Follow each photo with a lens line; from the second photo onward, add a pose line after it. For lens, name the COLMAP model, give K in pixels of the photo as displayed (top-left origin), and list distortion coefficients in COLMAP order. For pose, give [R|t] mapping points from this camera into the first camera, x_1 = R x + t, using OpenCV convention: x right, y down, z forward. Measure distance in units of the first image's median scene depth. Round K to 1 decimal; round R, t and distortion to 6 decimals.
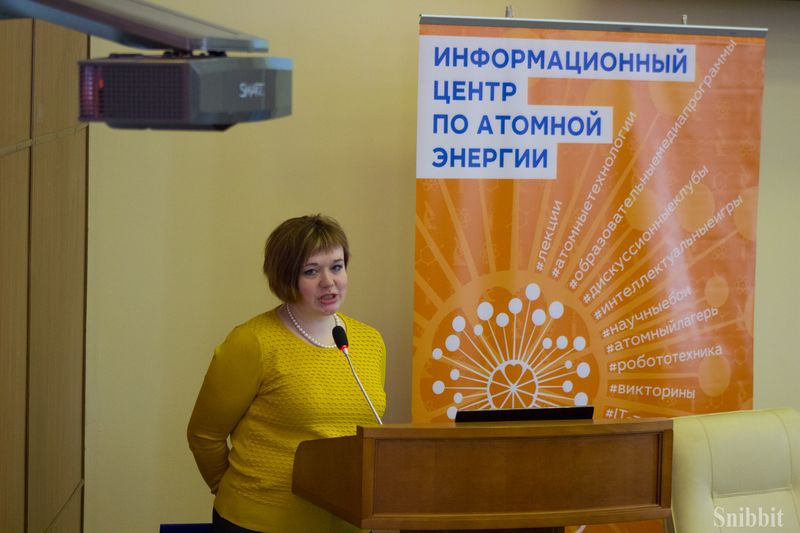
lens RADIAL K [[1766.4, 0, 400.0], [0, 1766.4, 265.8], [0, 0, 1]] dist [-0.166998, 0.000000]
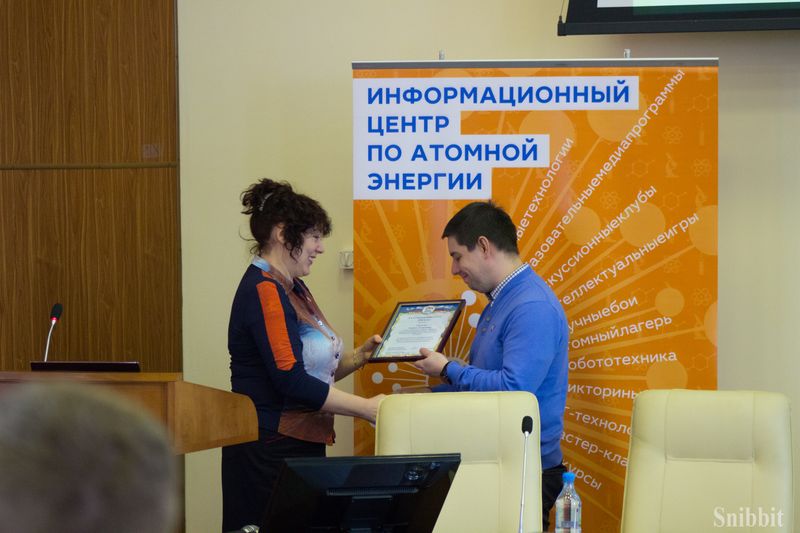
lens RADIAL K [[1766.4, 0, 400.1], [0, 1766.4, 266.5], [0, 0, 1]] dist [-0.166998, 0.000000]
pose [[0.910163, 0.002570, -0.414243, 0.497290], [-0.014228, 0.999585, -0.025058, 0.023155], [0.414006, 0.028701, 0.909822, -0.059126]]
